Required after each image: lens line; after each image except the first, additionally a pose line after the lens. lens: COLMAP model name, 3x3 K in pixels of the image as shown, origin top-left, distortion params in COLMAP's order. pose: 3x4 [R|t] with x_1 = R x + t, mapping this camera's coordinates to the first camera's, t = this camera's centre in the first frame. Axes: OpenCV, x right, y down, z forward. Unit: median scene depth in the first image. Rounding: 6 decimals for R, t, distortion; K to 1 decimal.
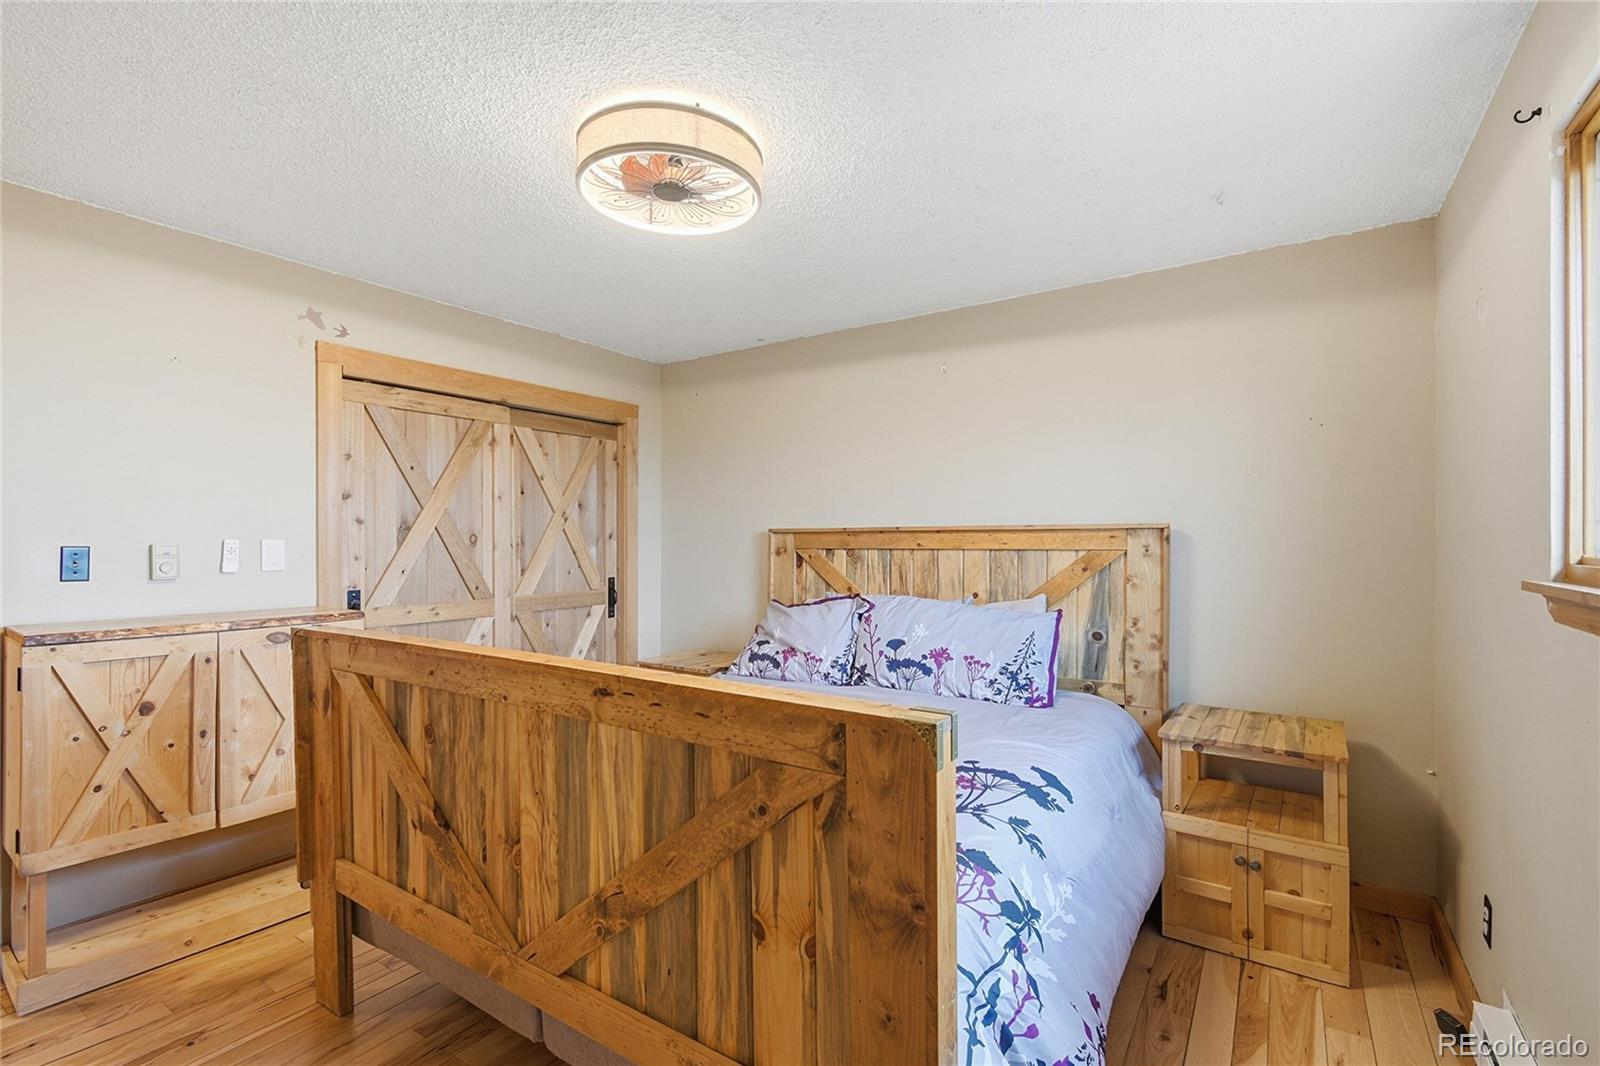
lens RADIAL K [[722.7, 0, 803.8], [0, 722.7, 542.2], [0, 0, 1]] dist [0.010048, -0.005139]
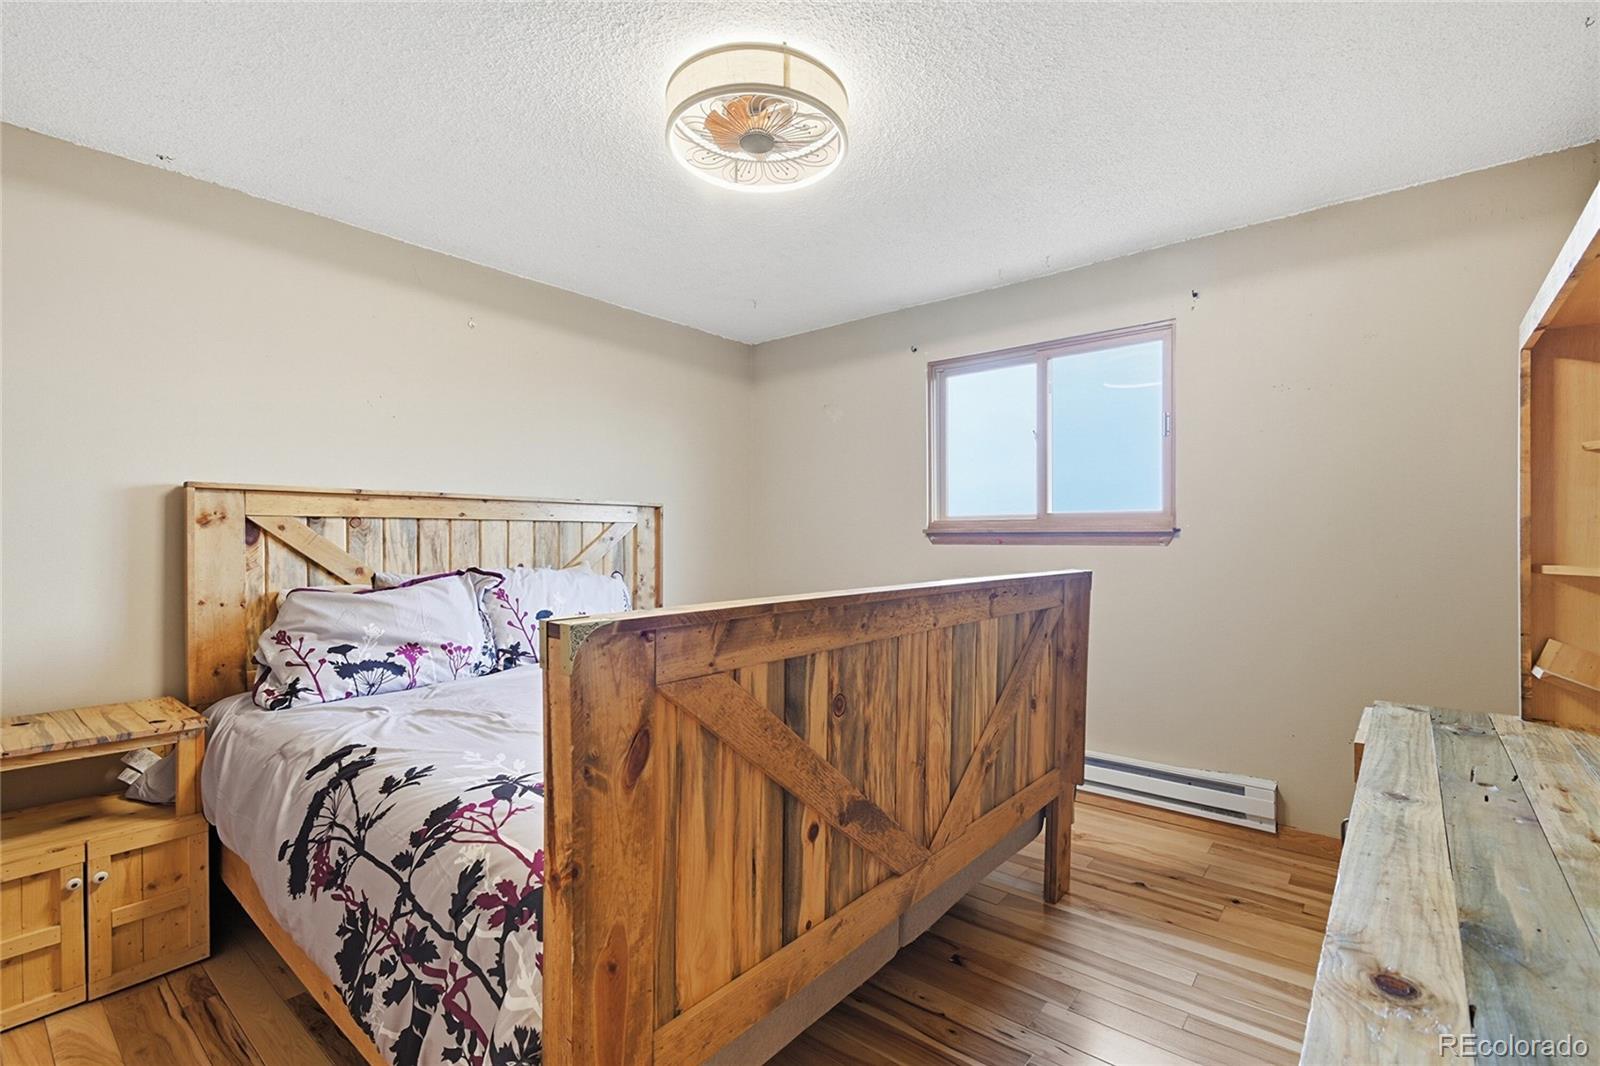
lens RADIAL K [[726.6, 0, 804.4], [0, 726.6, 550.1], [0, 0, 1]] dist [0.011641, -0.006032]
pose [[0.102171, -0.011536, 0.994700, -0.766666], [0.004811, 0.999927, 0.011102, 0.044048], [-0.994755, 0.003652, 0.102219, 0.541418]]
